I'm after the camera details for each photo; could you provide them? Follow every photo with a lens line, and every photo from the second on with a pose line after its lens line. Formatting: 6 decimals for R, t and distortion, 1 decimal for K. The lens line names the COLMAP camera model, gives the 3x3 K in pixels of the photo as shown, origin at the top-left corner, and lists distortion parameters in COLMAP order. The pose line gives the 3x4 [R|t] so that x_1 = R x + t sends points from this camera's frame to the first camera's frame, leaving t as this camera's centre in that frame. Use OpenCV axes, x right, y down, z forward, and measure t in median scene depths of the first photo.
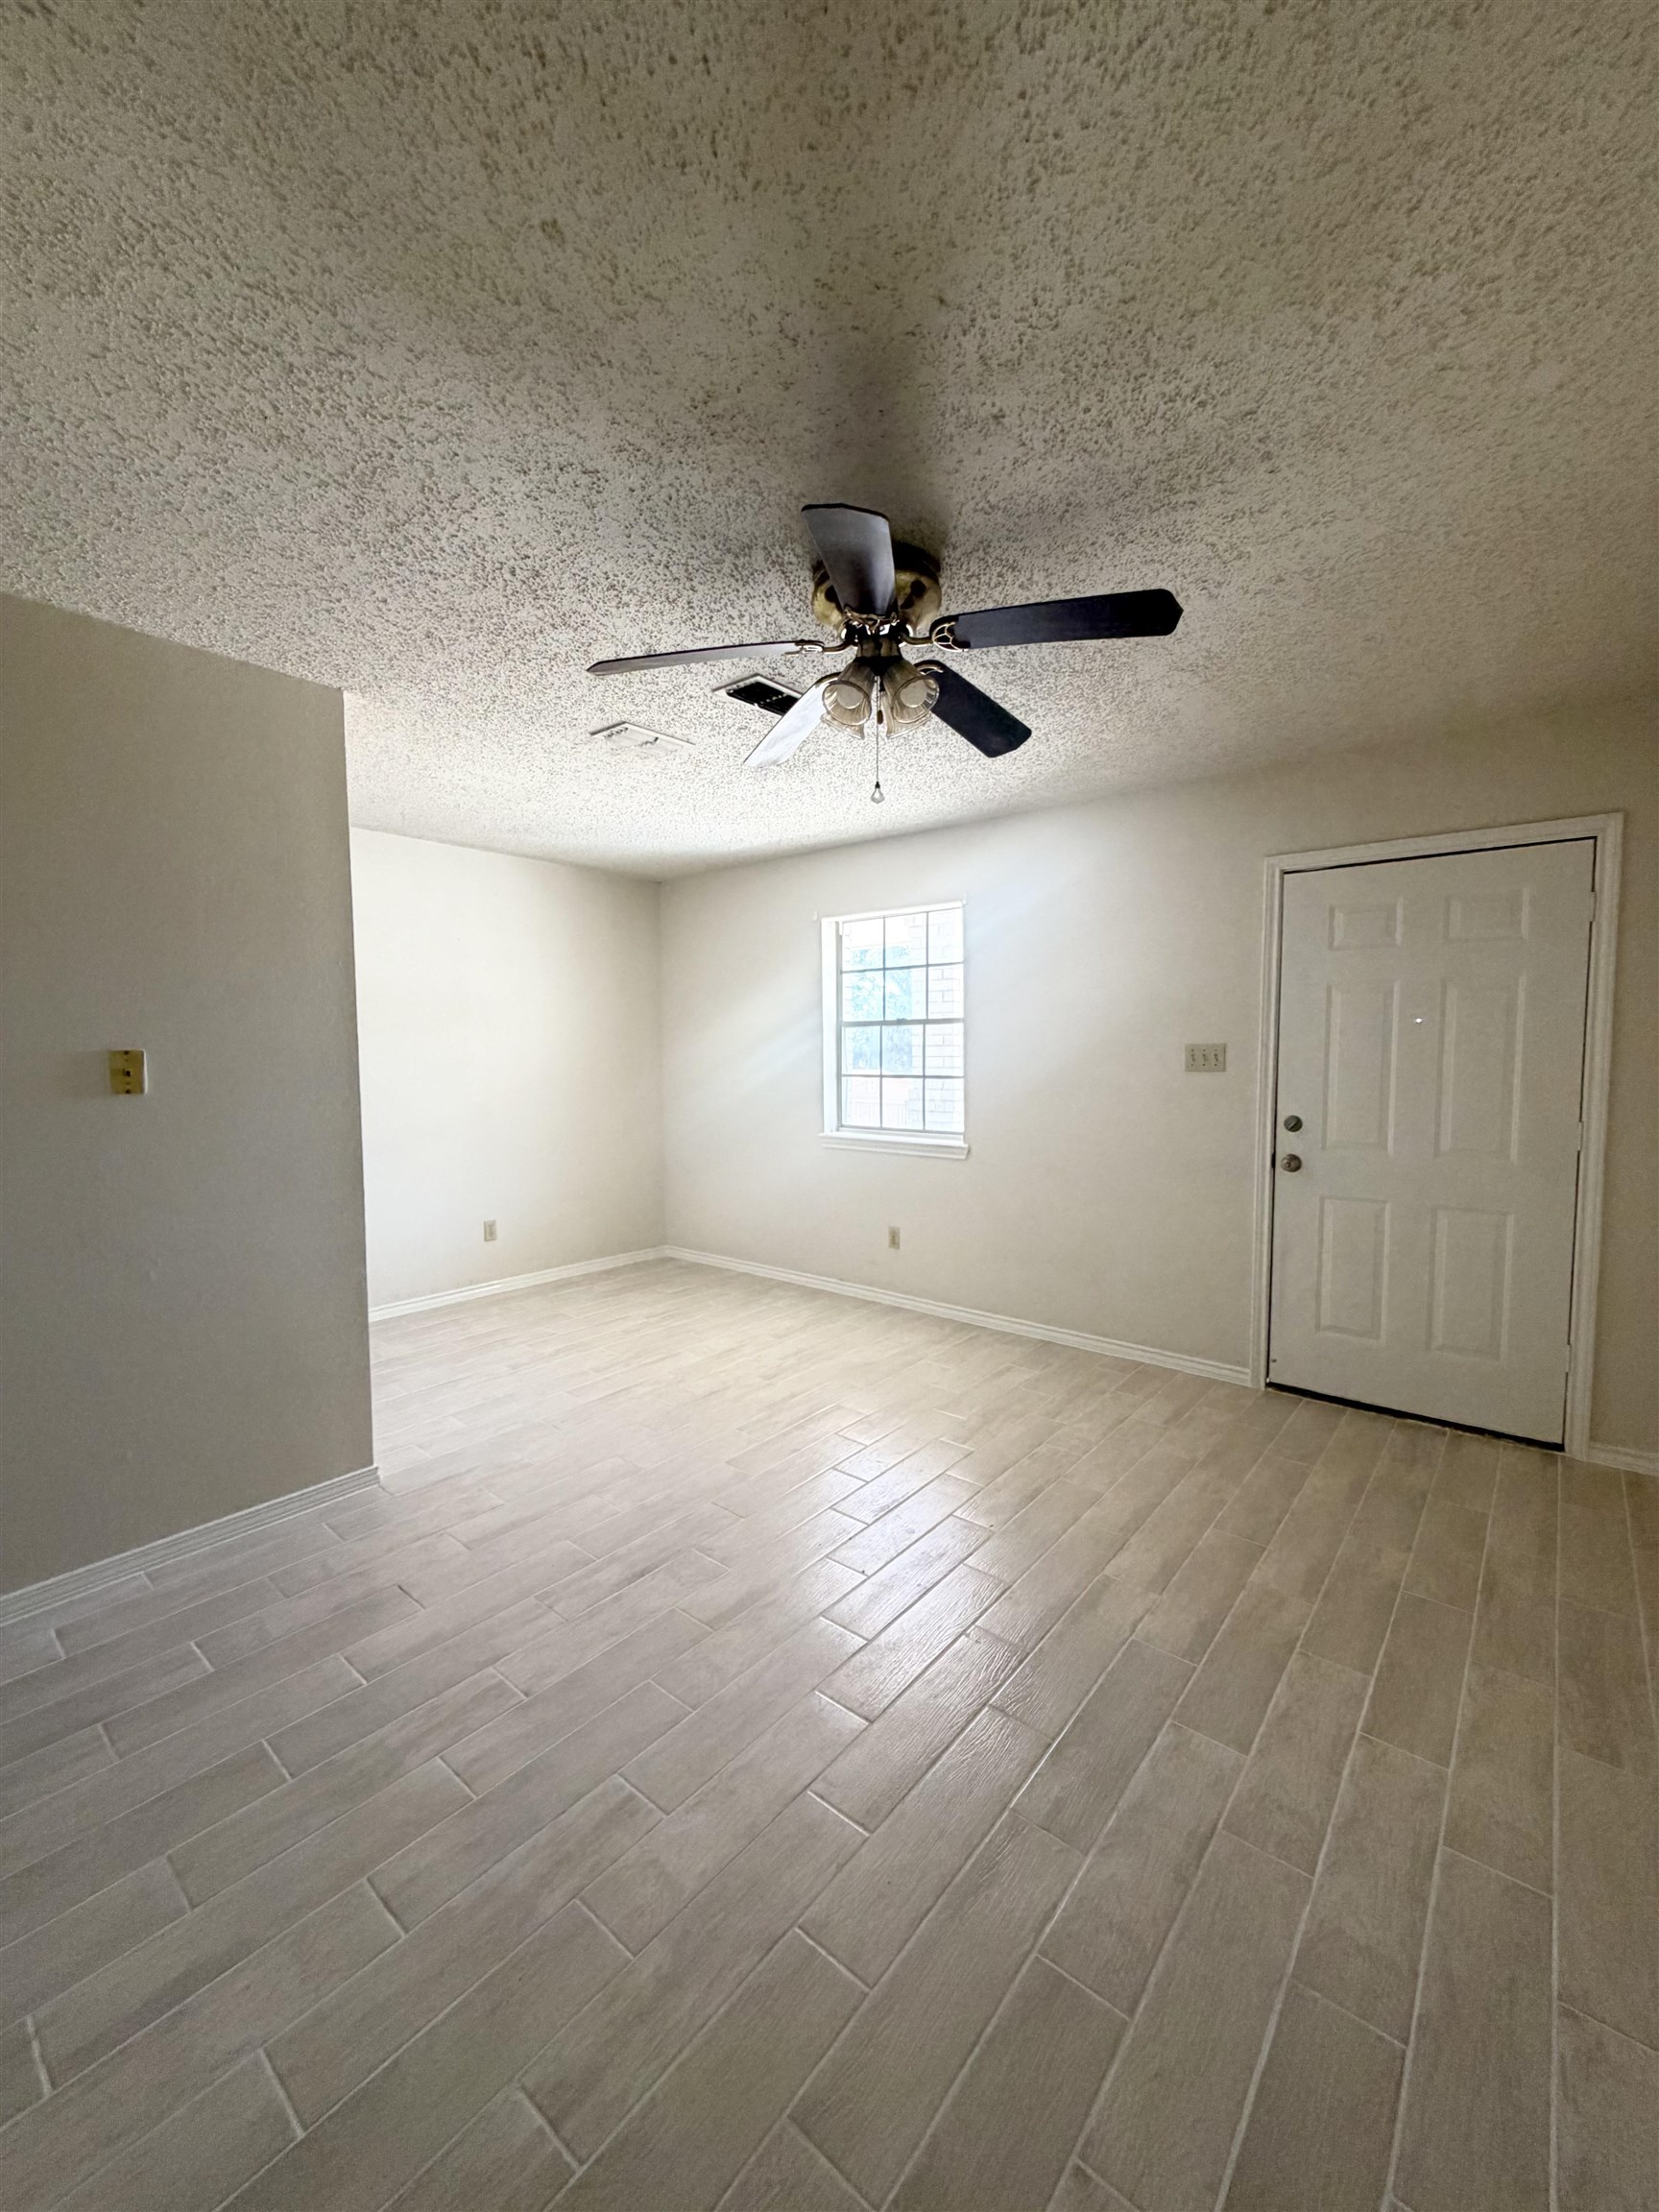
lens RADIAL K [[879.5, 0, 828.4], [0, 879.5, 1103.7], [0, 0, 1]] dist [0.000532, -0.000208]
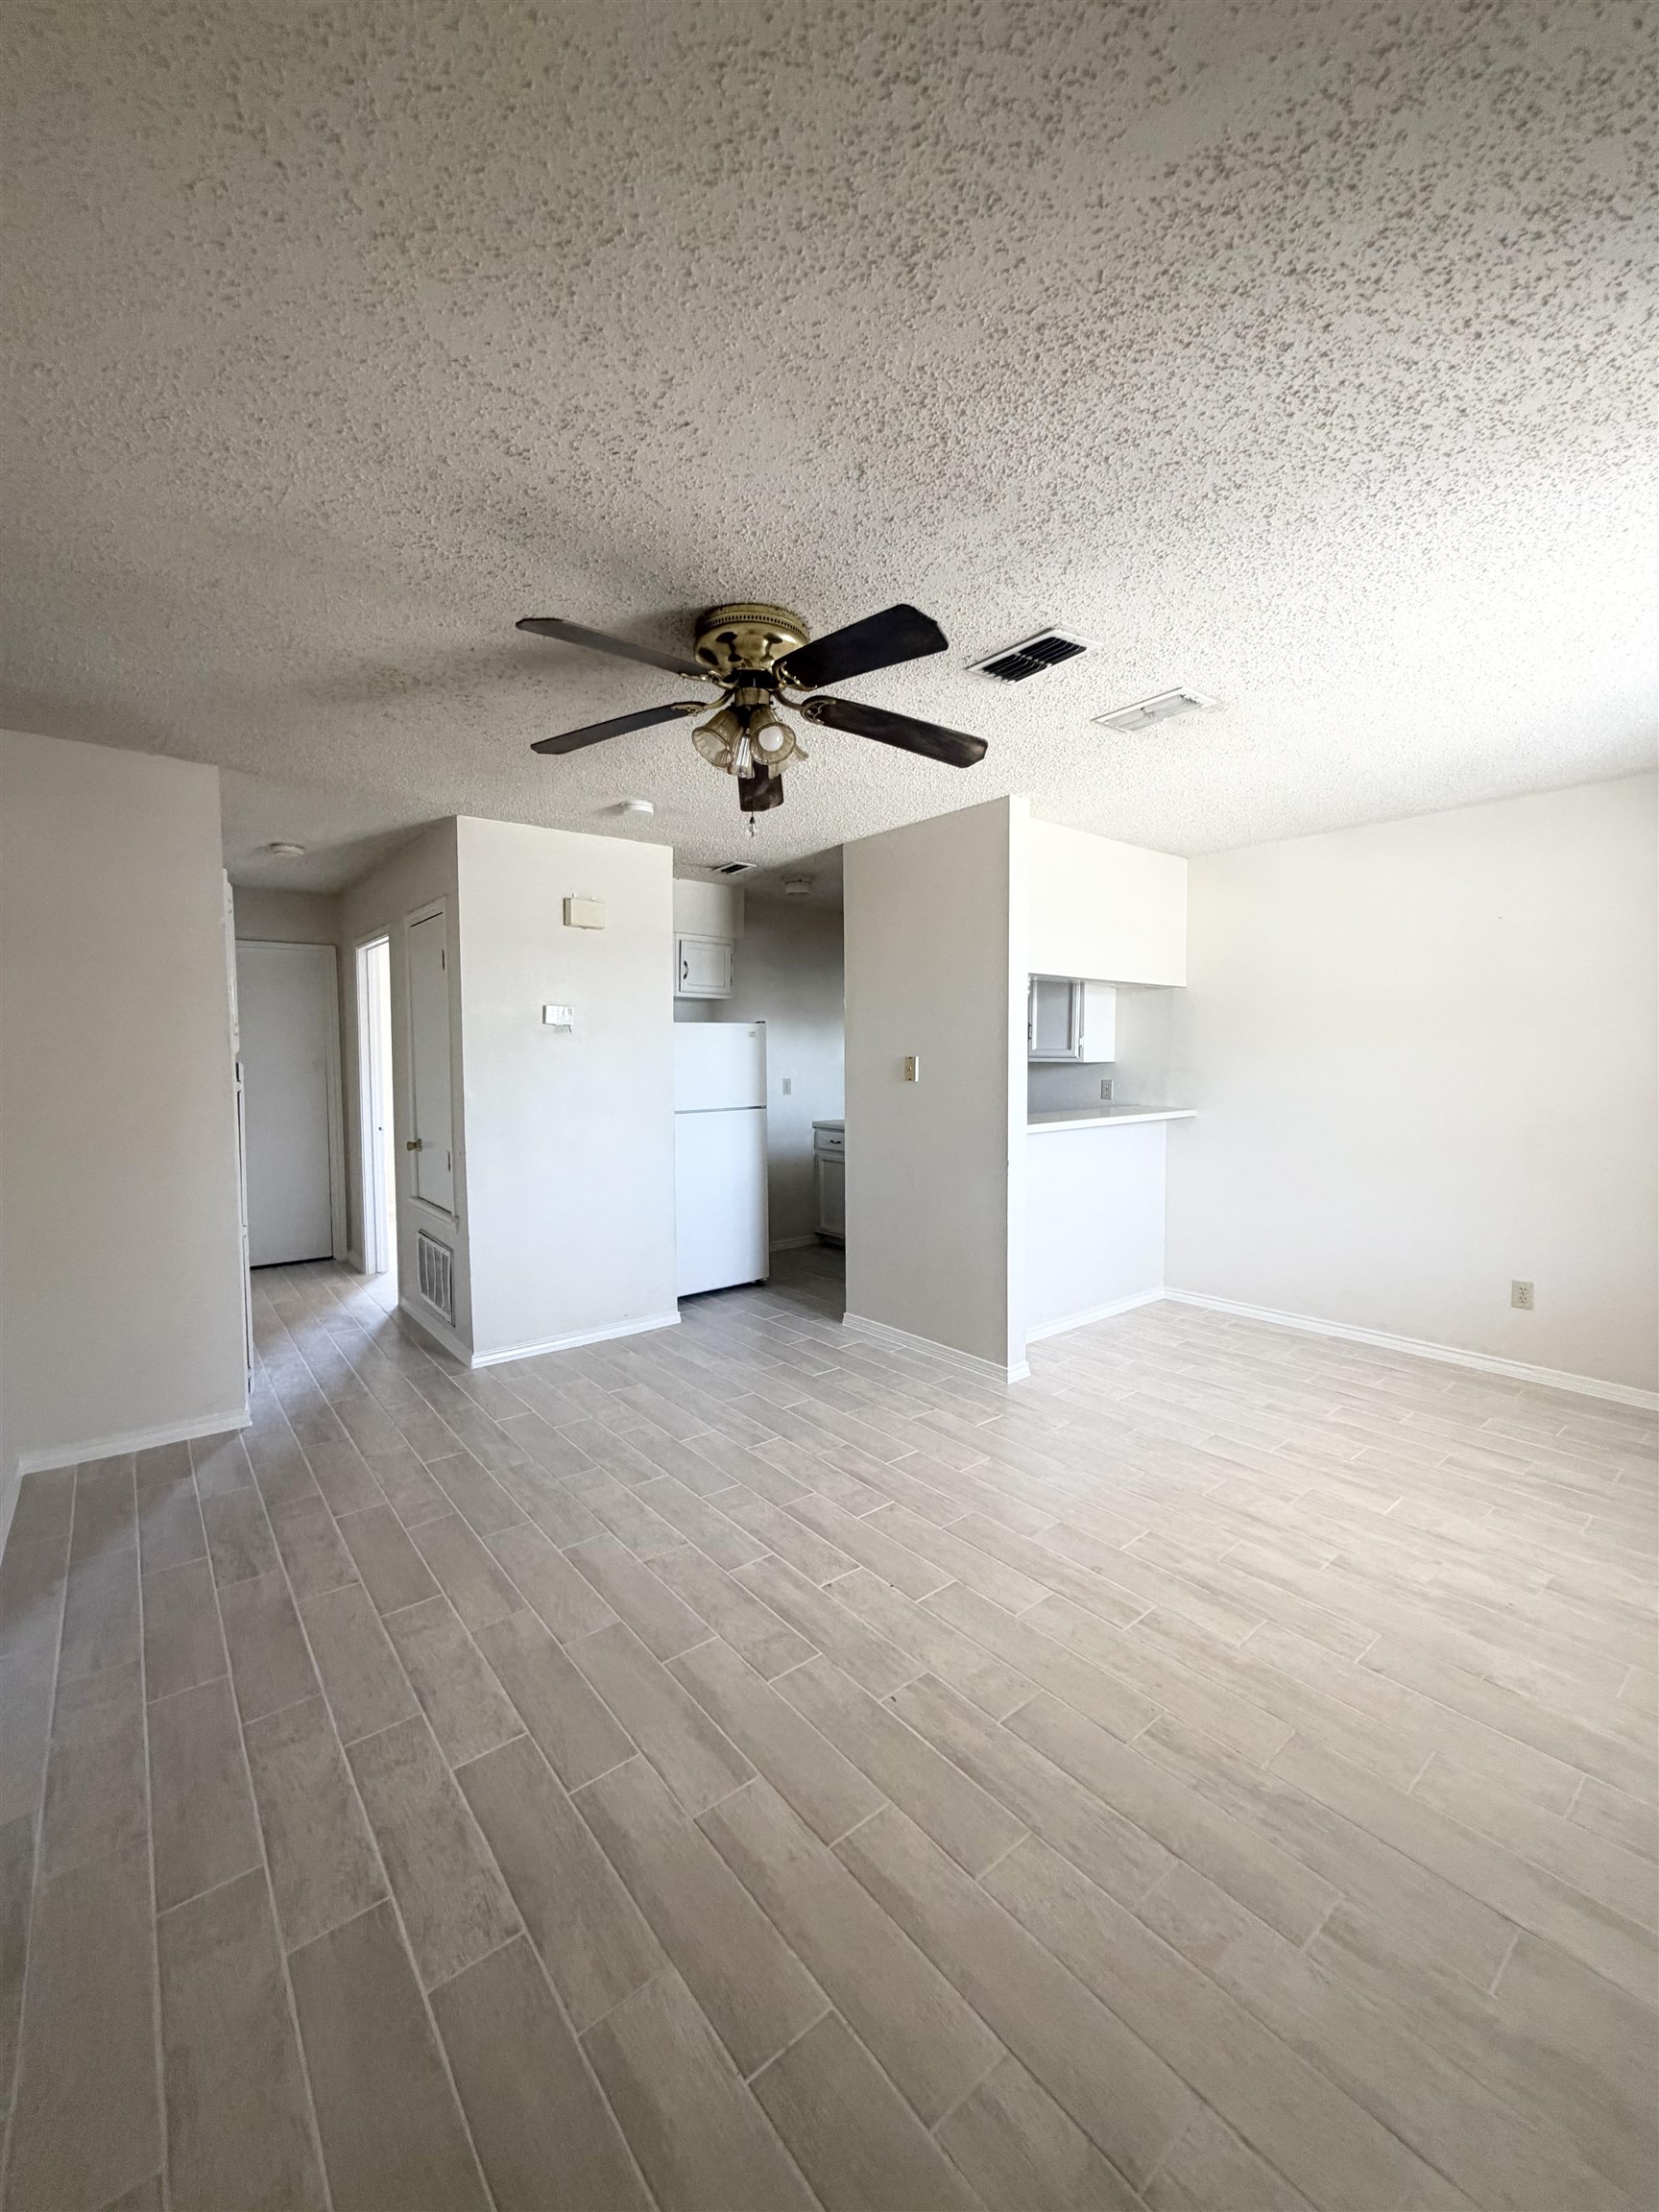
lens RADIAL K [[879.5, 0, 828.4], [0, 879.5, 1103.7], [0, 0, 1]] dist [0.000532, -0.000208]
pose [[-0.196557, 0.057531, -0.978803, 0.592630], [-0.059981, 0.995702, 0.070569, -0.048166], [0.978656, 0.072581, -0.192261, 0.694460]]
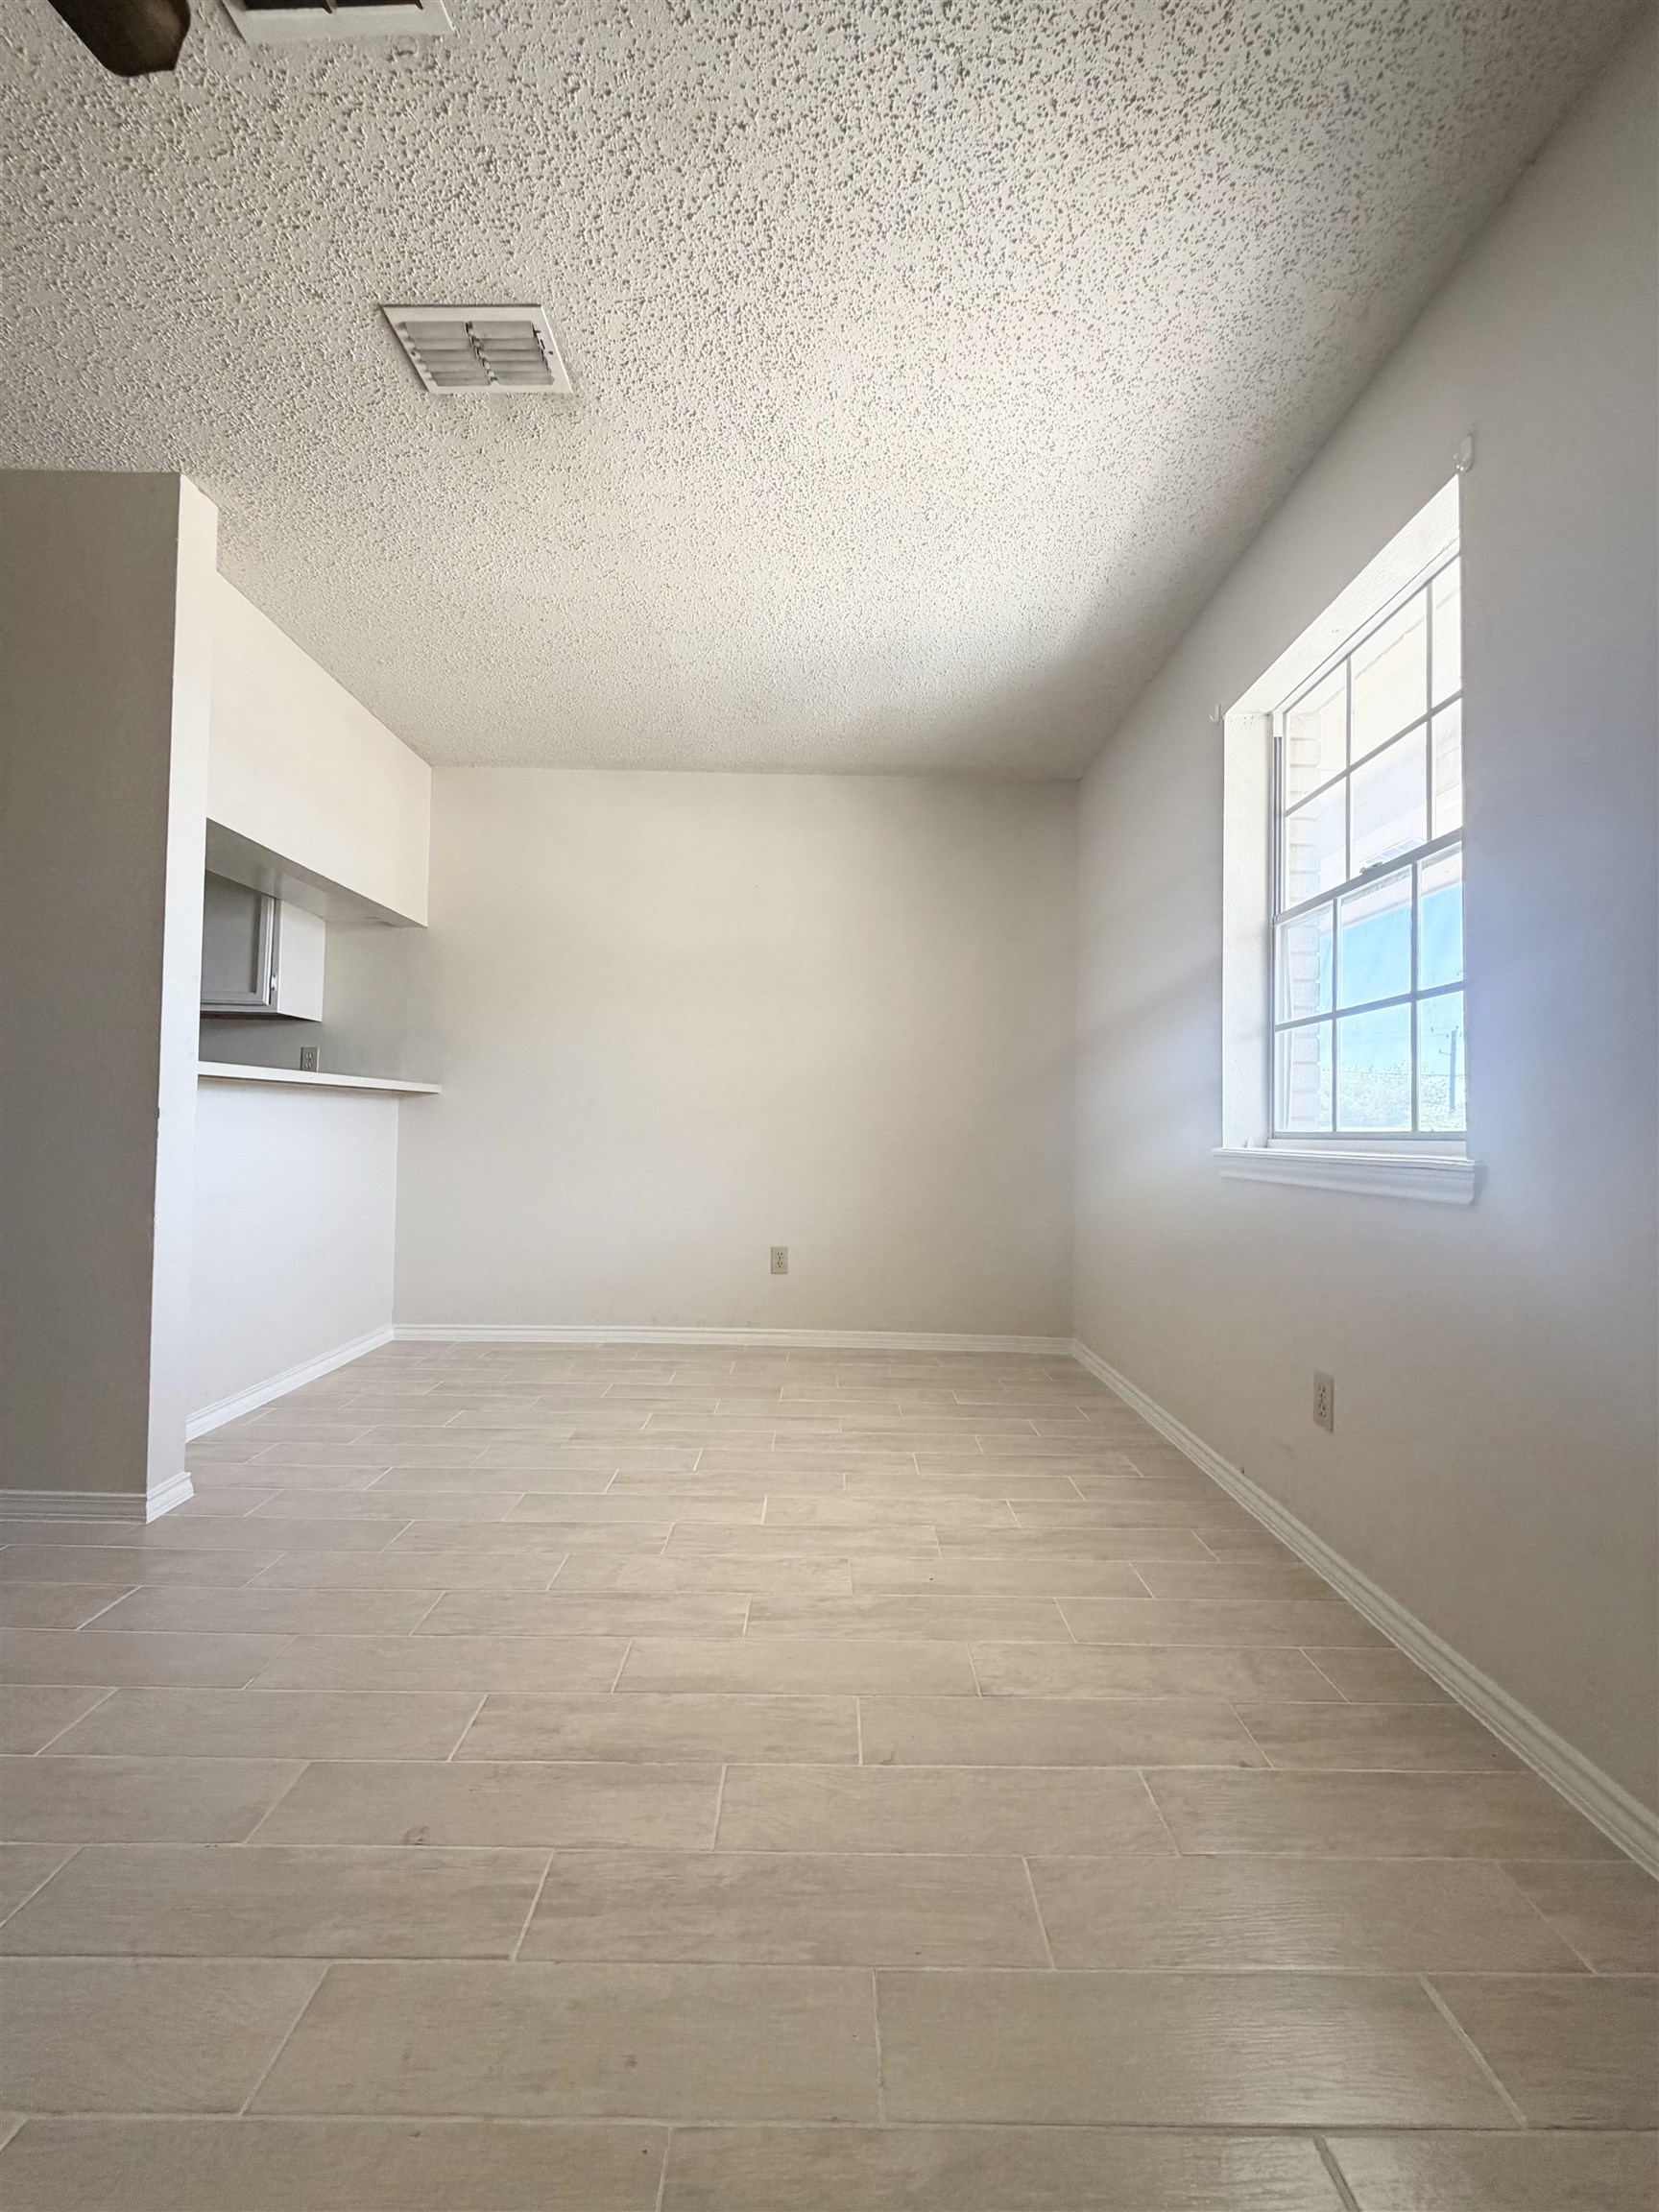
lens RADIAL K [[879.5, 0, 828.4], [0, 879.5, 1103.7], [0, 0, 1]] dist [0.000532, -0.000208]
pose [[0.639929, -0.007808, -0.768394, 0.291026], [-0.069146, 0.995307, -0.067699, 0.072979], [0.765317, 0.096454, 0.636386, 0.677556]]
